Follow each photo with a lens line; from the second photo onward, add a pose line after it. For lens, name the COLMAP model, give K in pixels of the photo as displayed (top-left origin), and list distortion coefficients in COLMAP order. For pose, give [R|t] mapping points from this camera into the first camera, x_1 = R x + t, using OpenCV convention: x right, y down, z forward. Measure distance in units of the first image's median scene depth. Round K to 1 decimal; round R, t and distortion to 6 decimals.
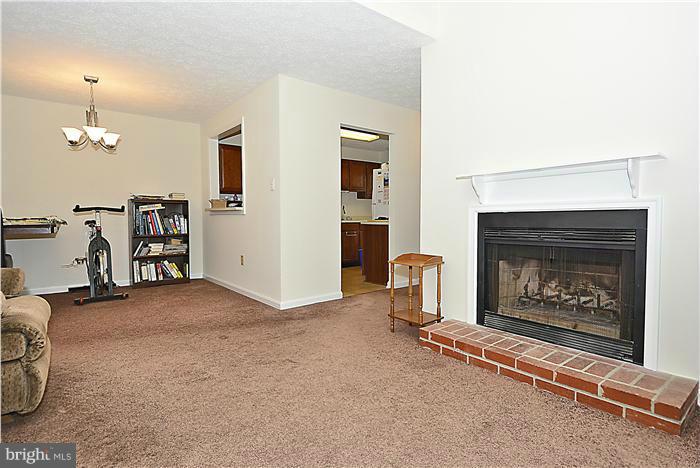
lens RADIAL K [[371.1, 0, 352.0], [0, 371.1, 232.8], [0, 0, 1]] dist [0.001239, -0.002195]
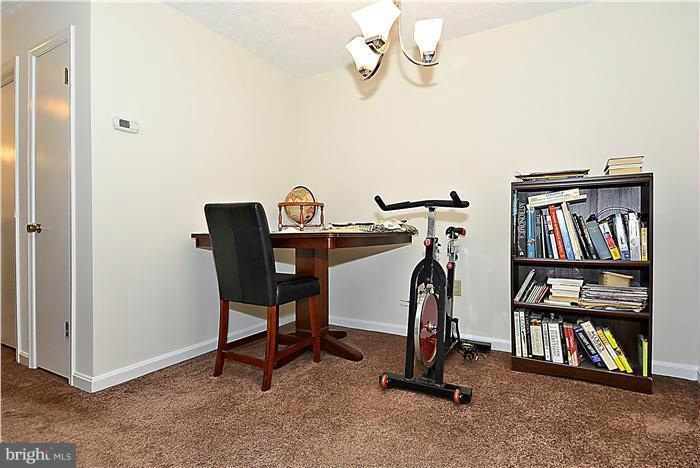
lens RADIAL K [[371.1, 0, 351.9], [0, 371.1, 235.4], [0, 0, 1]] dist [0.001239, -0.002195]
pose [[0.376438, 0.014047, -0.926335, -0.206861], [-0.034790, 0.999394, 0.001017, -0.014512], [0.925788, 0.031844, 0.376698, 0.574792]]
